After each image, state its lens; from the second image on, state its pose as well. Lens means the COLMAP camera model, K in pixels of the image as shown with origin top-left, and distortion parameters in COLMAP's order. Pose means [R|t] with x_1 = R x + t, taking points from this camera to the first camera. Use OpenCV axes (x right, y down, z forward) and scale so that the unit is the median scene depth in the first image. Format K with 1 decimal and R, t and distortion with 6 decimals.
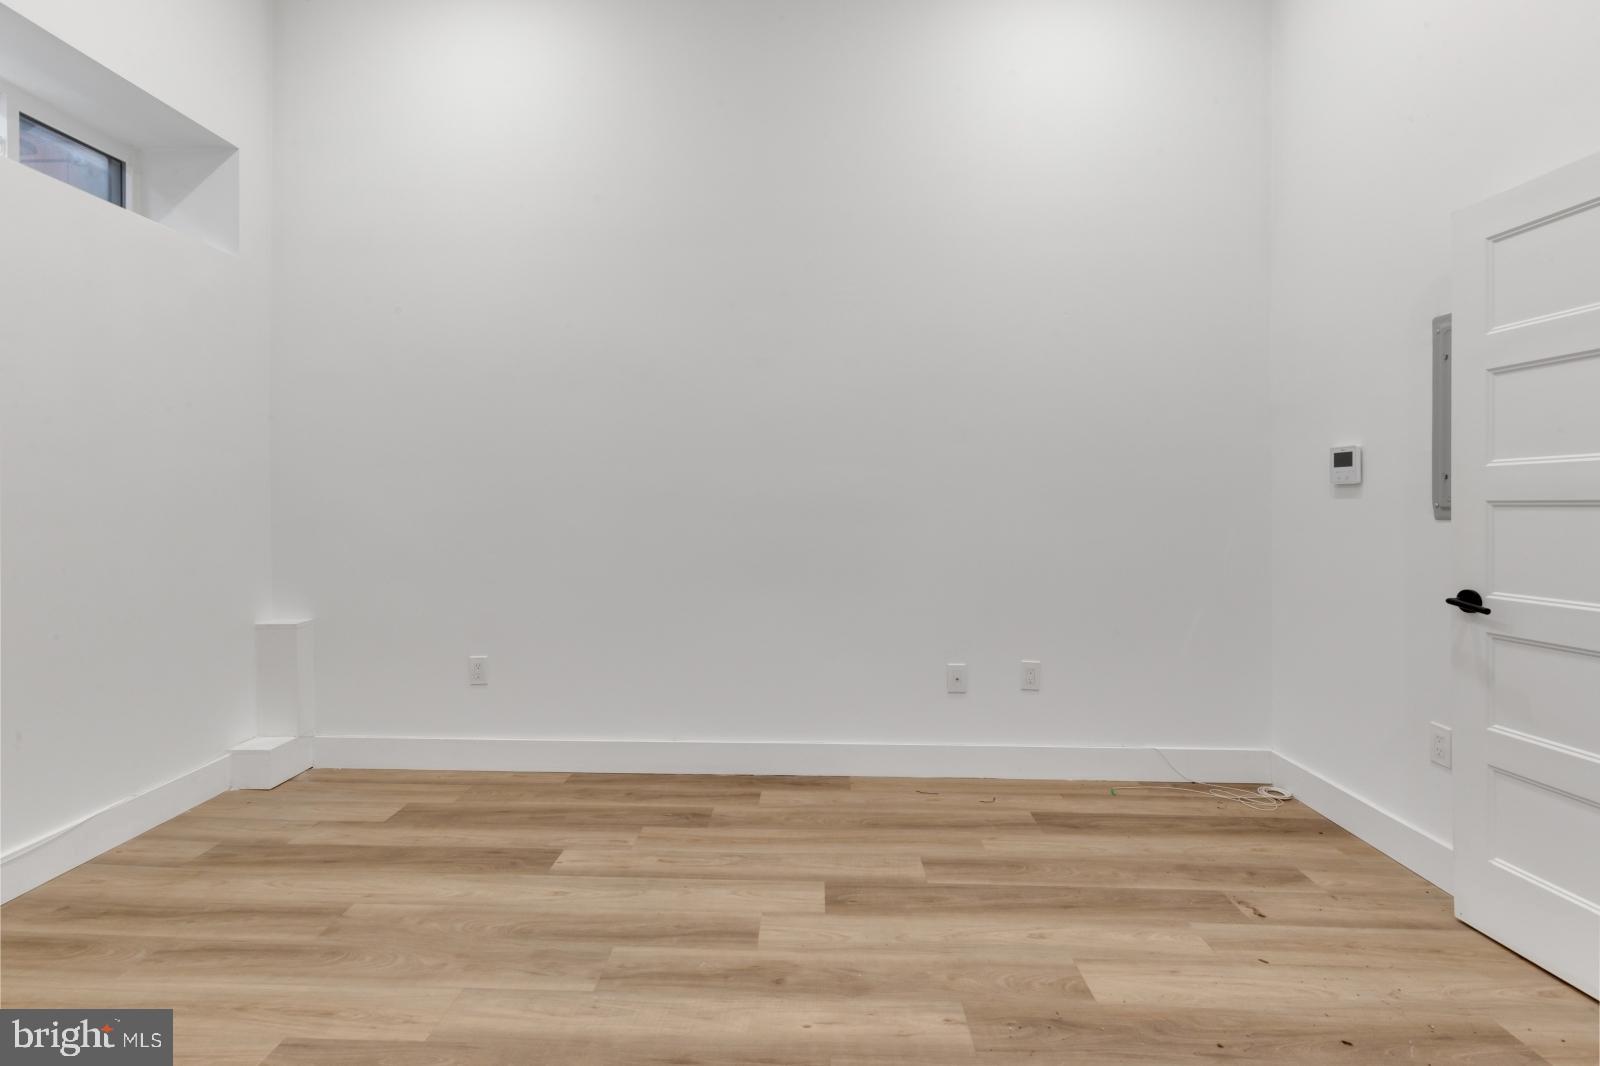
lens RADIAL K [[747.7, 0, 787.4], [0, 747.7, 502.4], [0, 0, 1]] dist [0.003389, 0.000009]
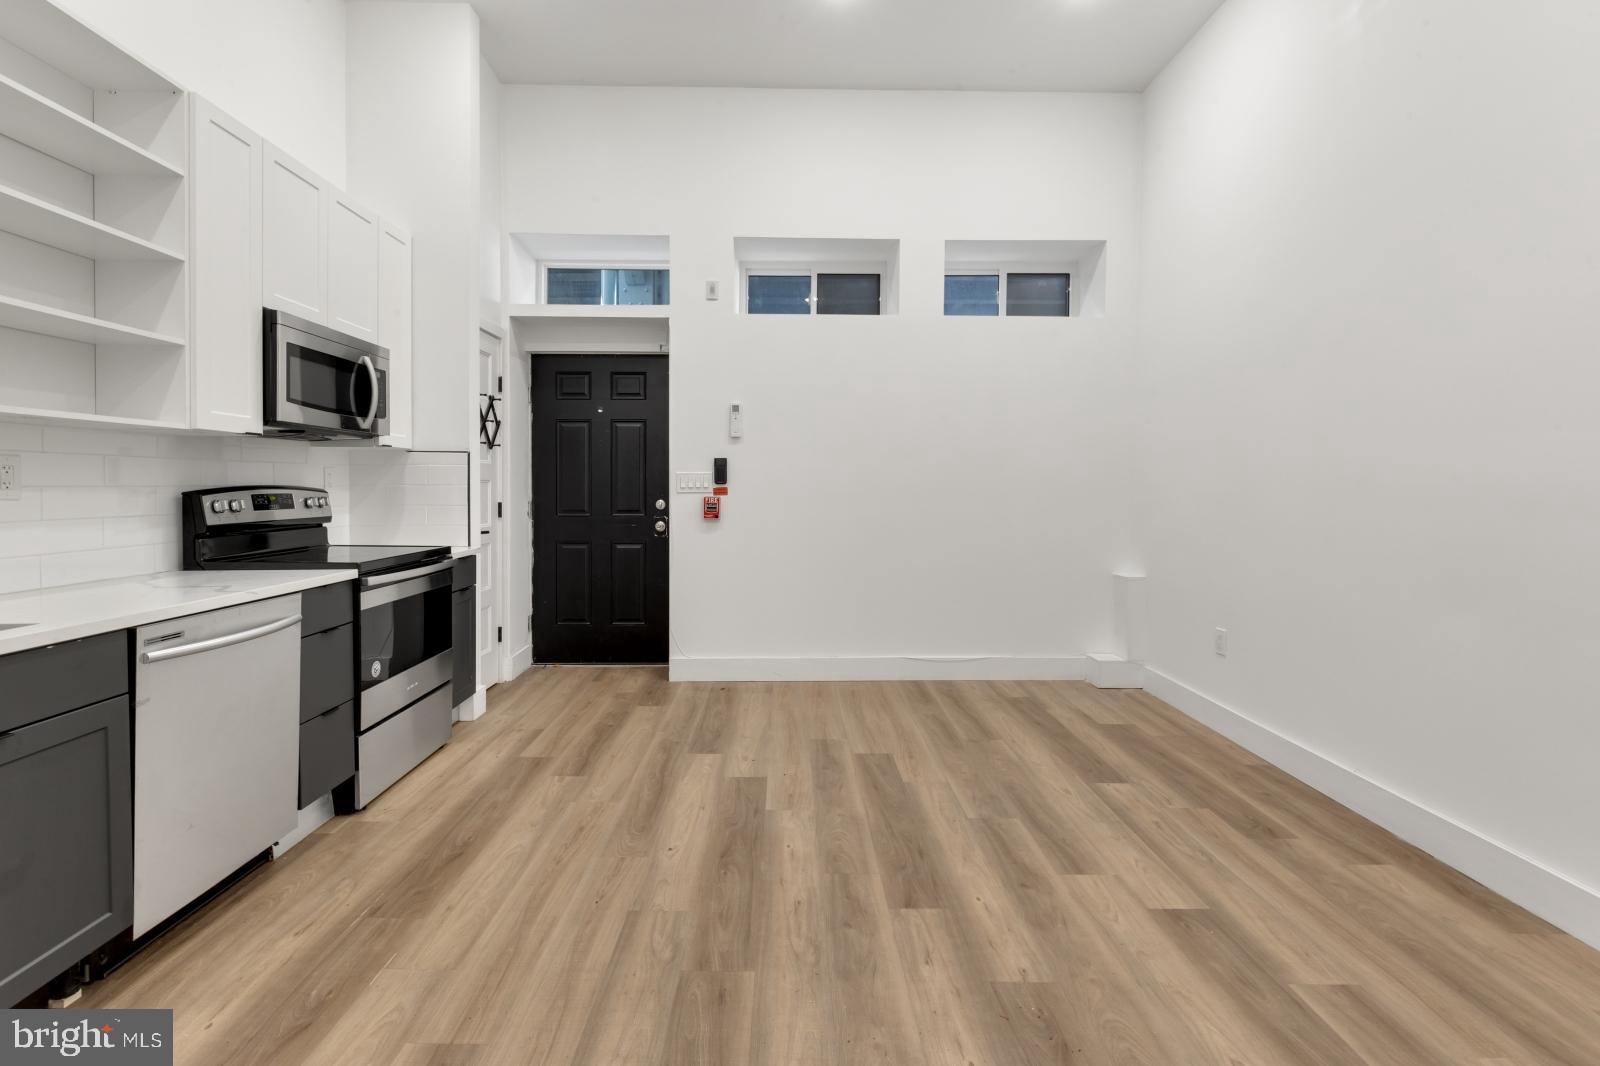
lens RADIAL K [[747.7, 0, 787.4], [0, 747.7, 502.4], [0, 0, 1]] dist [0.003389, 0.000009]
pose [[0.041138, 0.023363, -0.998880, 0.871958], [-0.008635, 0.999698, 0.023026, 0.000786], [0.999116, 0.007678, 0.041327, 0.426562]]
